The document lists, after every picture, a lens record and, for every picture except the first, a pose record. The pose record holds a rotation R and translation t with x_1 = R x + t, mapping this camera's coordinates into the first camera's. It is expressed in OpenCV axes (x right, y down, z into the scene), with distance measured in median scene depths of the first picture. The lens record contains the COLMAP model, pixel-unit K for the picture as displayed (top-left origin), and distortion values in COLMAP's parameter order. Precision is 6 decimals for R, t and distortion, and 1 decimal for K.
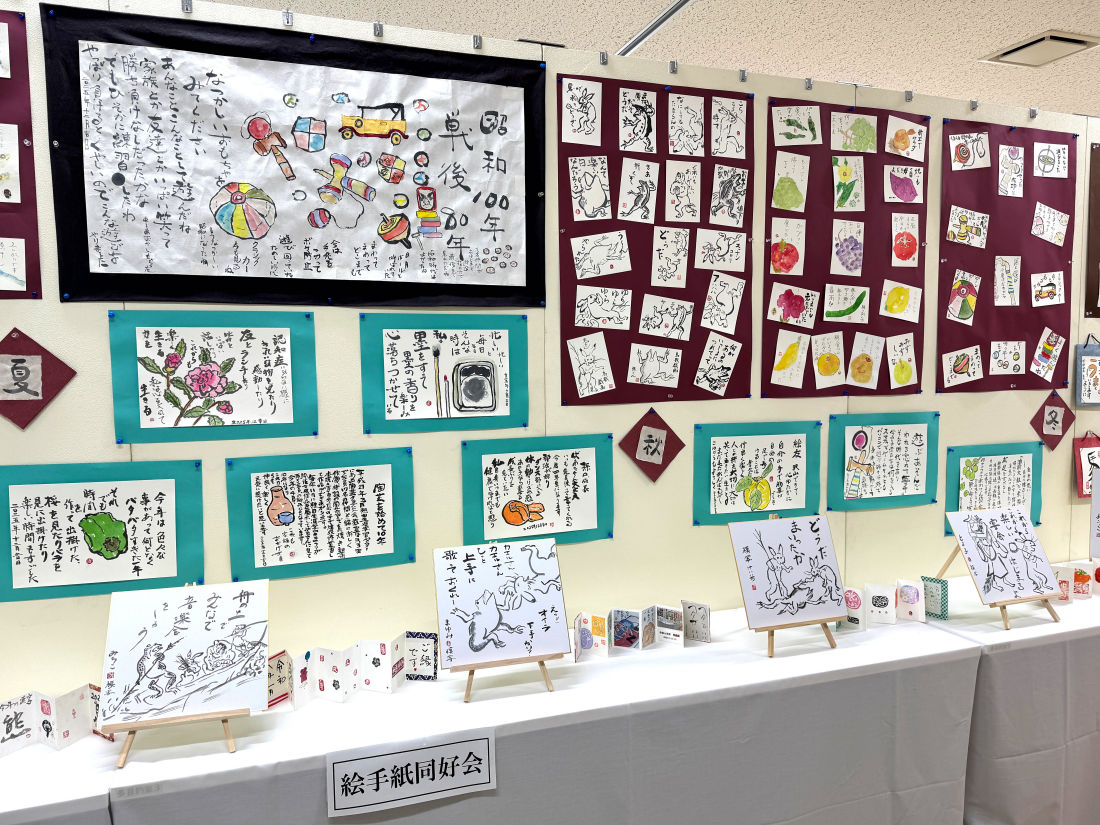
lens RADIAL K [[795.3, 0, 550.0], [0, 795.3, 412.5], [0, 0, 1]] dist [0.096140, -0.115497]
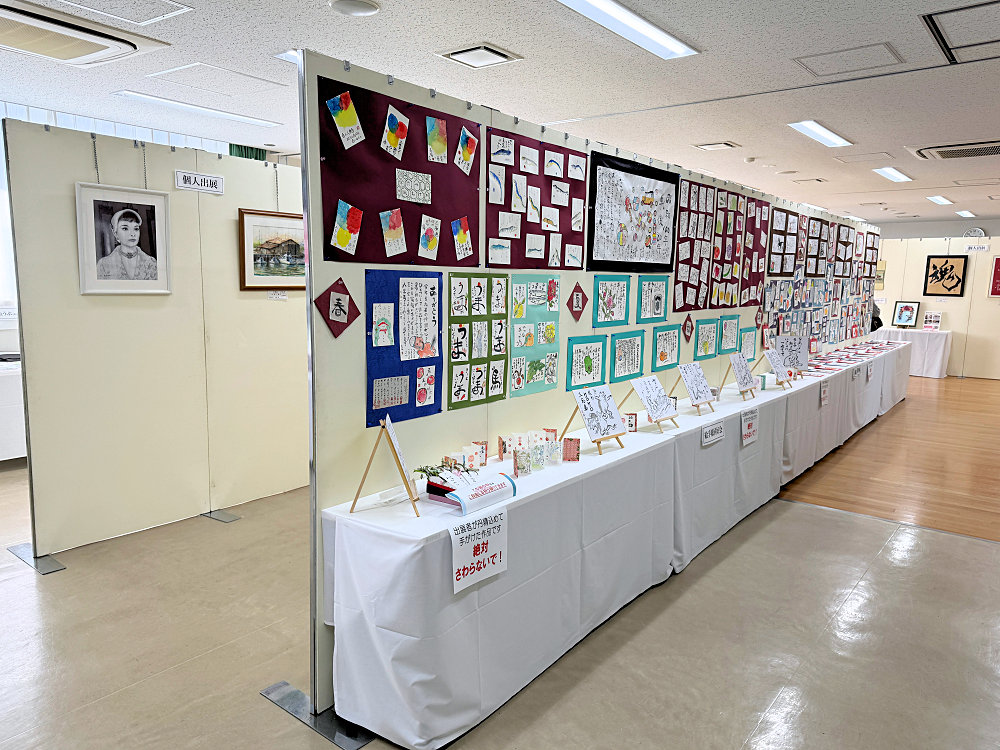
lens RADIAL K [[750.1, 0, 500.0], [0, 750.1, 375.0], [0, 0, 1]] dist [0.005994, 0.120150]
pose [[0.832296, -0.041056, 0.552809, -1.726805], [-0.010793, 0.995864, 0.090210, -0.019565], [-0.554227, -0.081048, 0.828411, -0.647440]]
